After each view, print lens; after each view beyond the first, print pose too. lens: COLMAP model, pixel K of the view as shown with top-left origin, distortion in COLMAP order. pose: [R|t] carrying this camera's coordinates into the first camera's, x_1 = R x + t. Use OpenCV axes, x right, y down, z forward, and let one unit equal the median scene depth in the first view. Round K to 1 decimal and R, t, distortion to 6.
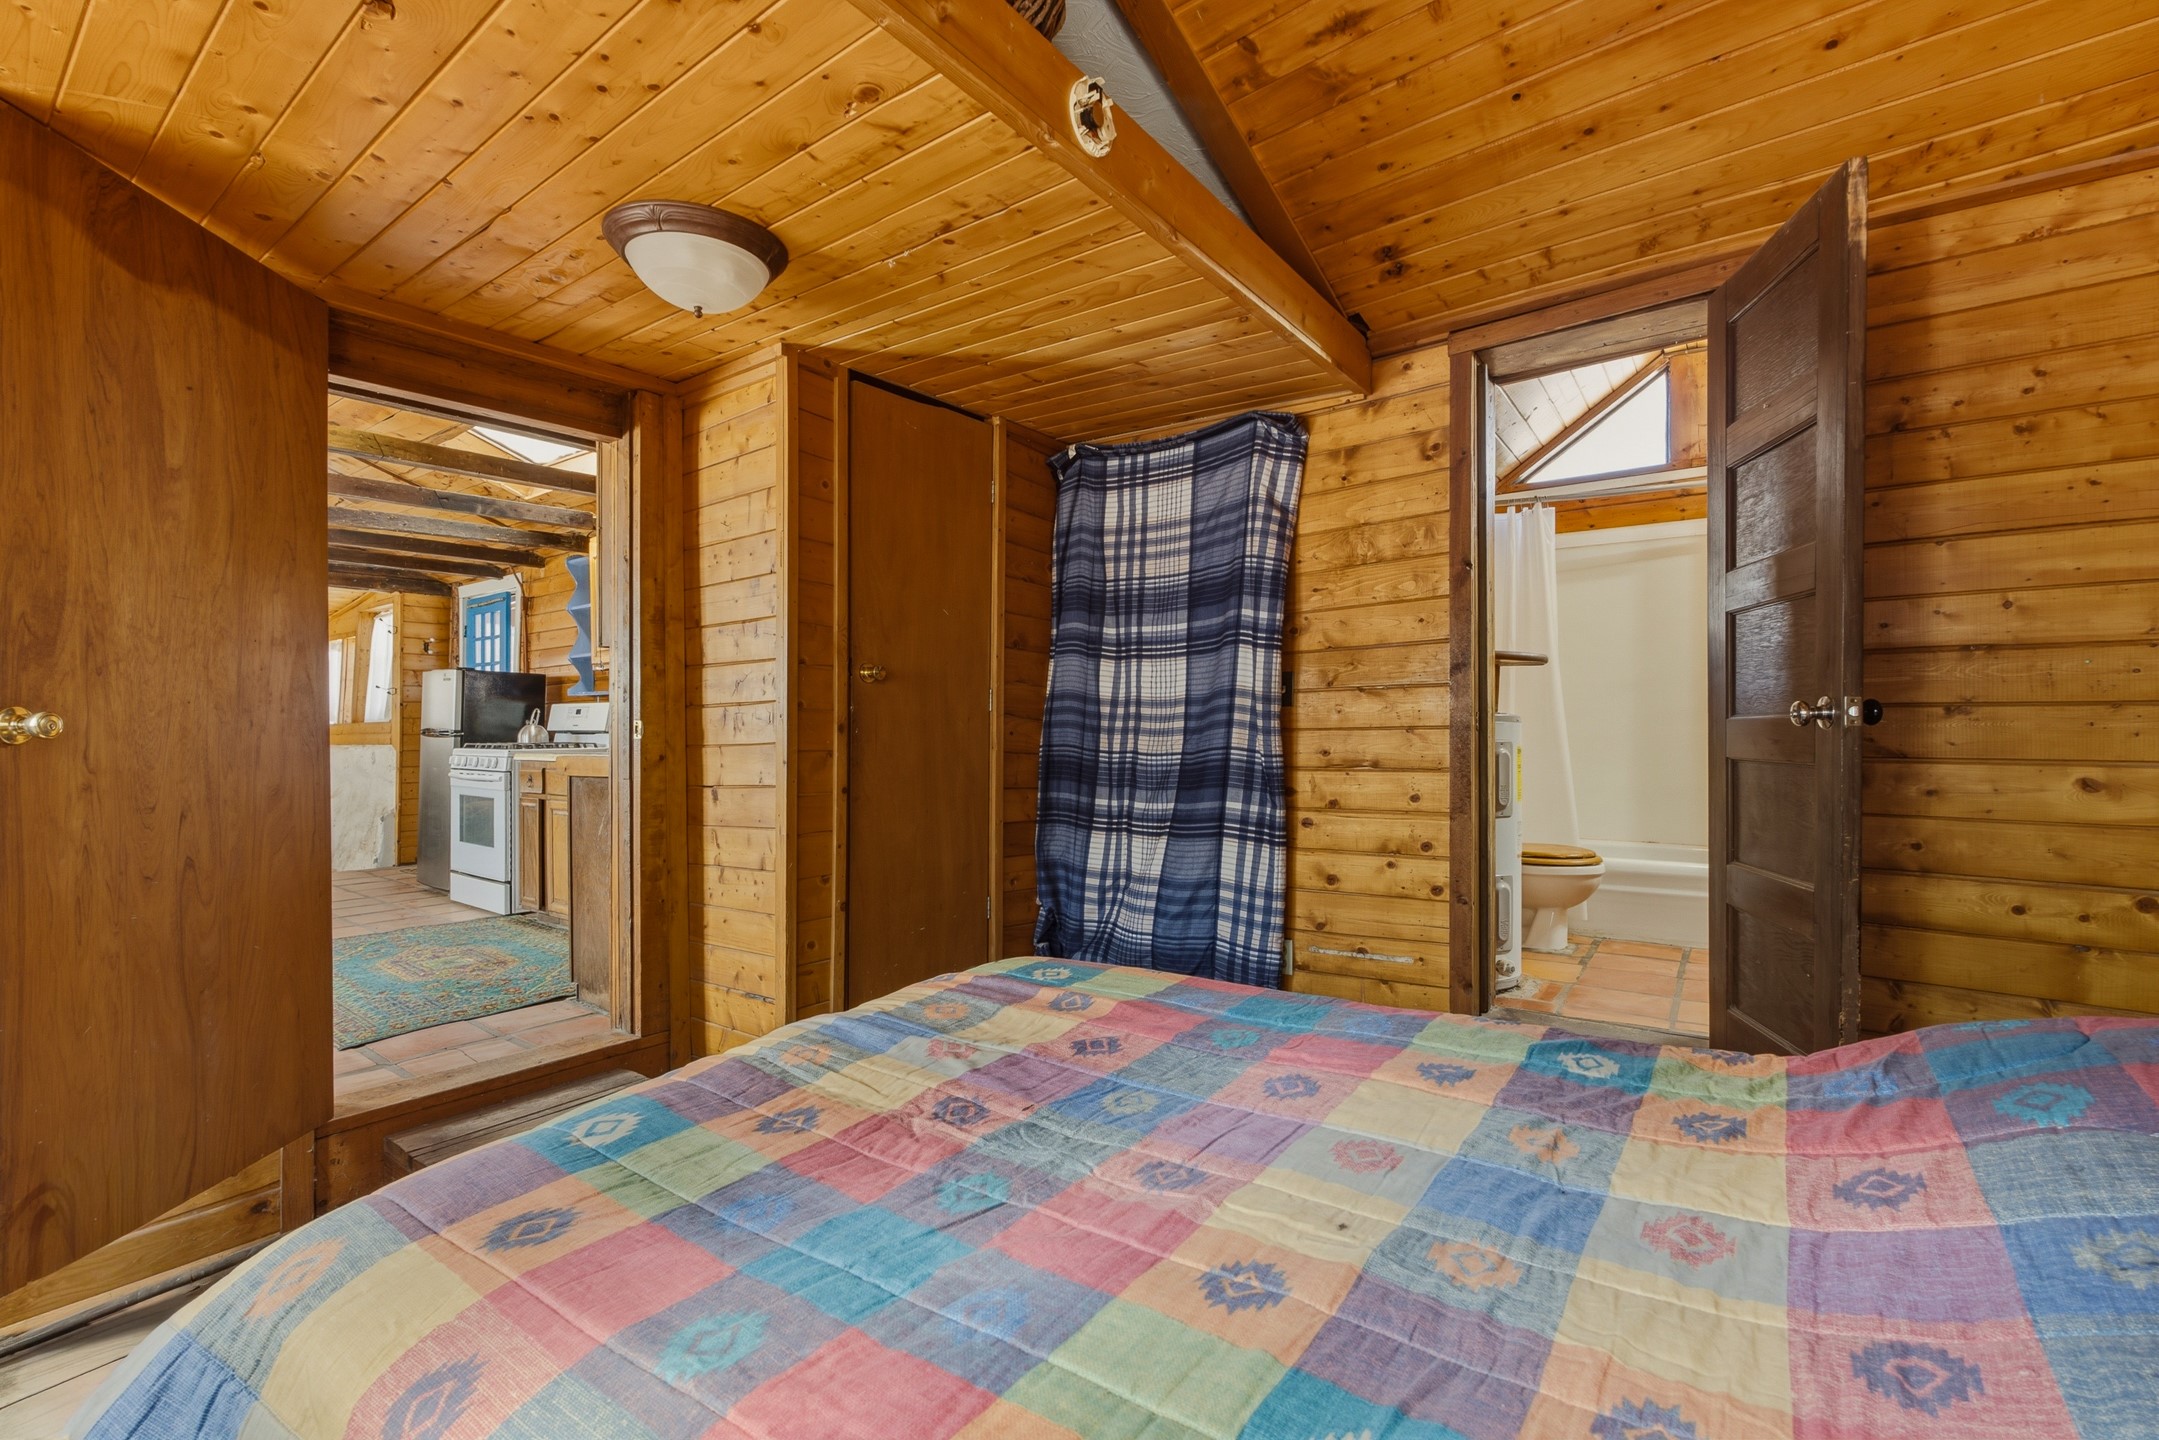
lens RADIAL K [[952.1, 0, 1074.3], [0, 952.1, 715.4], [0, 0, 1]] dist [0.000827, 0.000159]
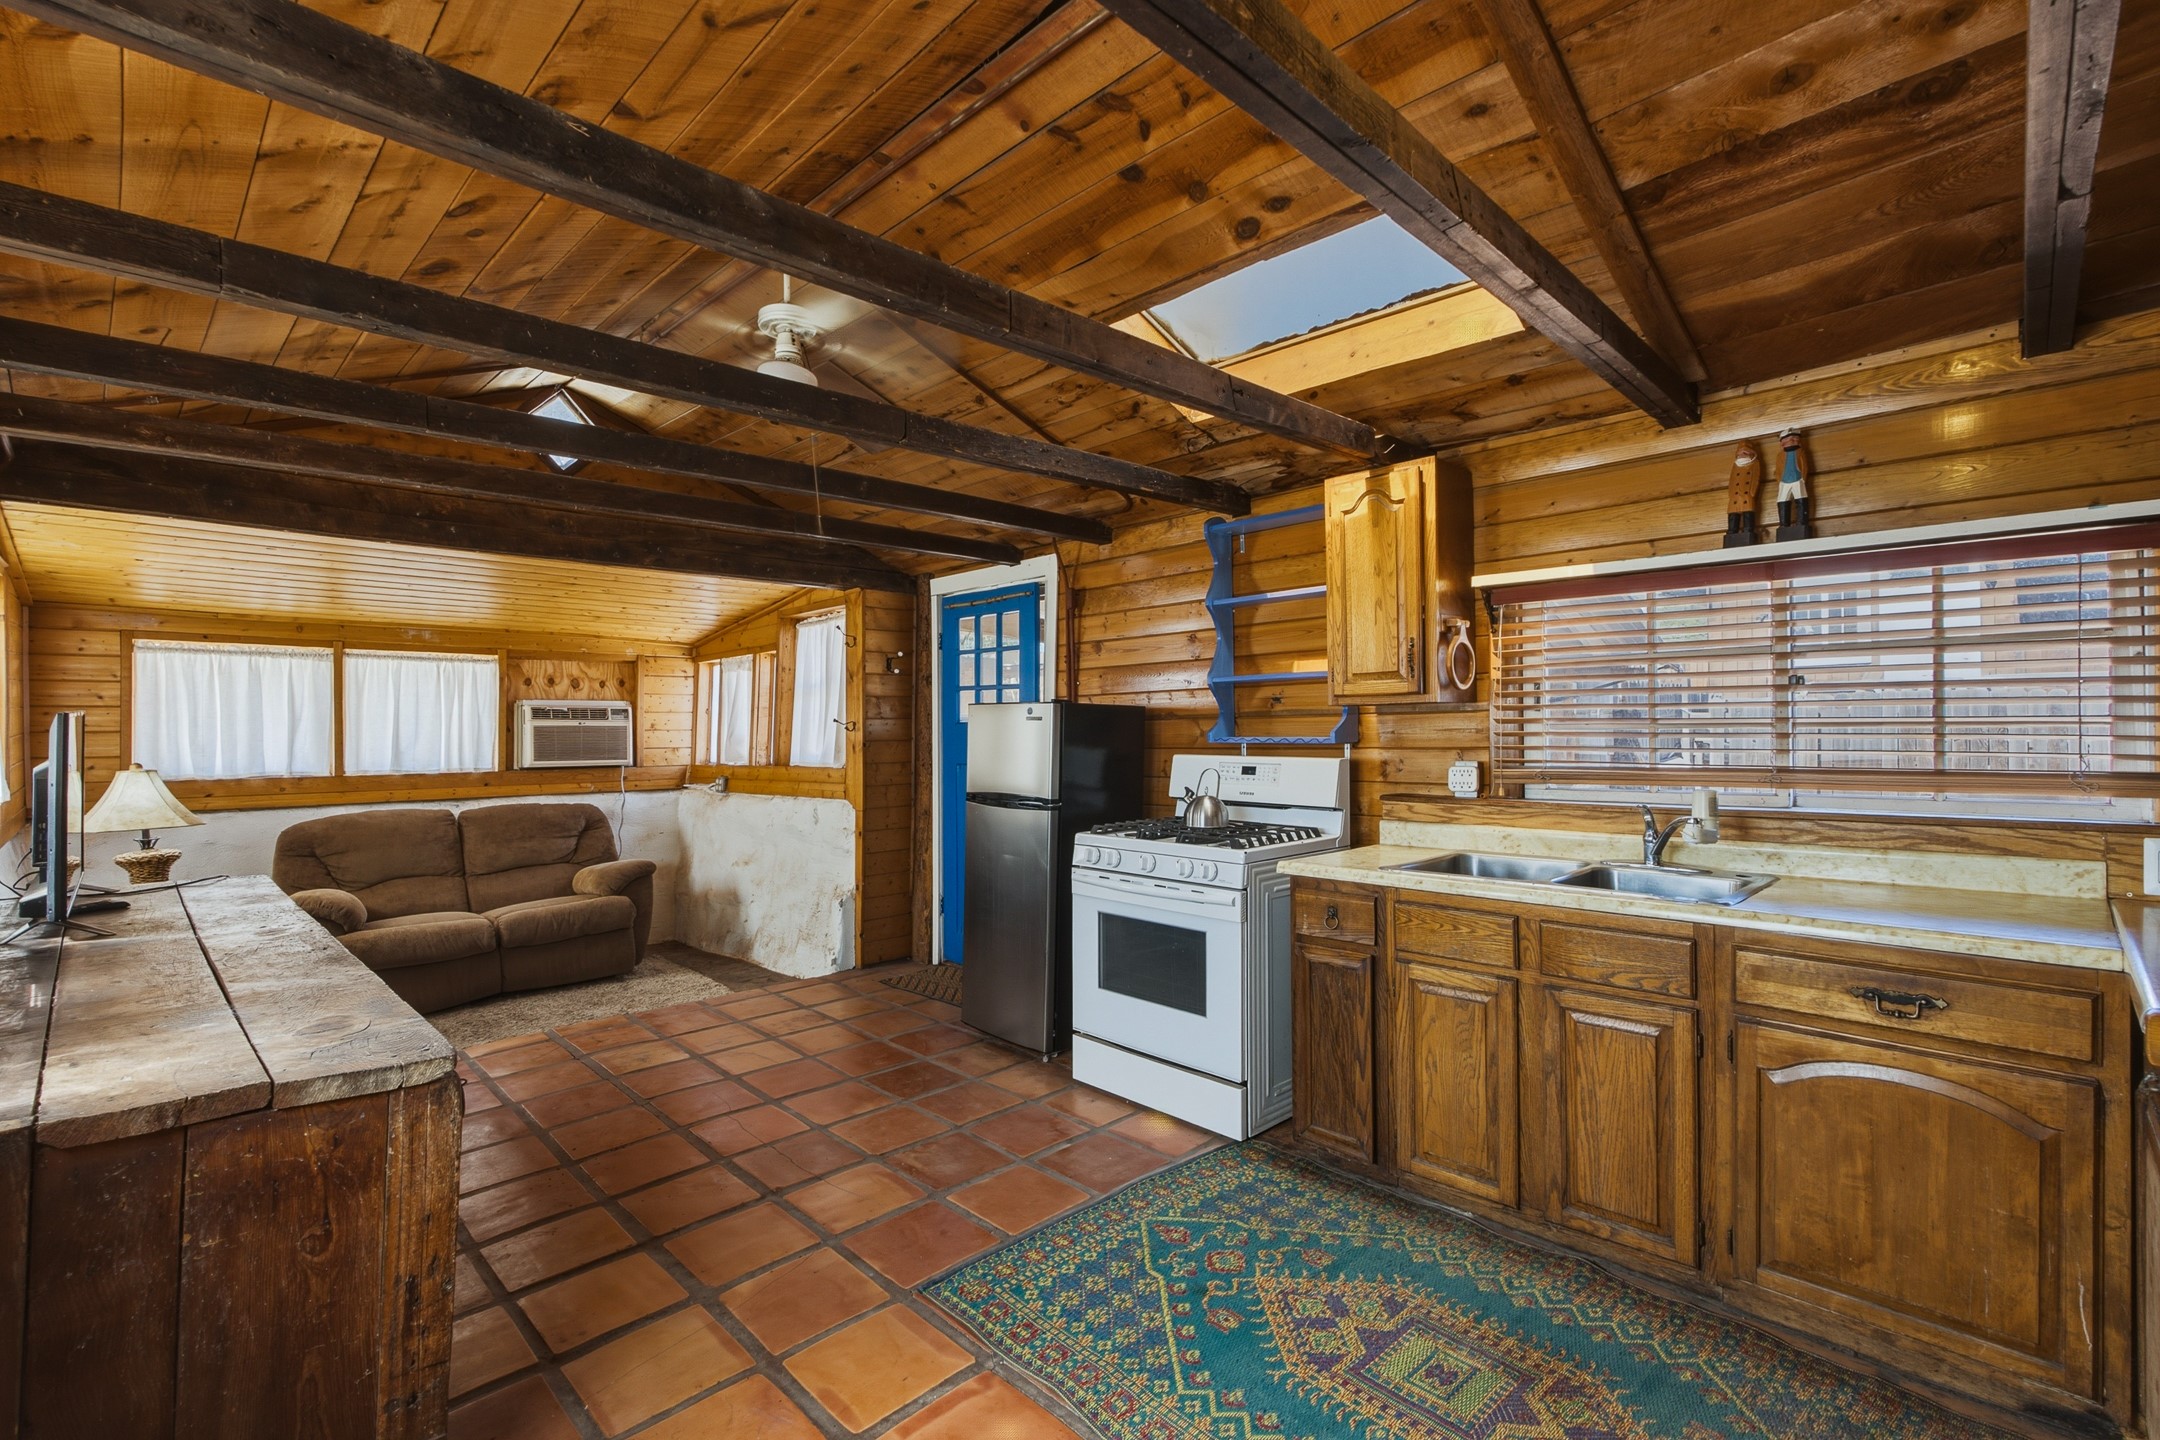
lens RADIAL K [[952.5, 0, 1084.9], [0, 952.5, 724.3], [0, 0, 1]] dist [0.000827, 0.000159]
pose [[0.990783, 0.002734, -0.135429, -0.445466], [-0.003753, 0.999966, -0.007275, -0.021831], [0.135405, 0.007716, 0.990760, 0.311502]]
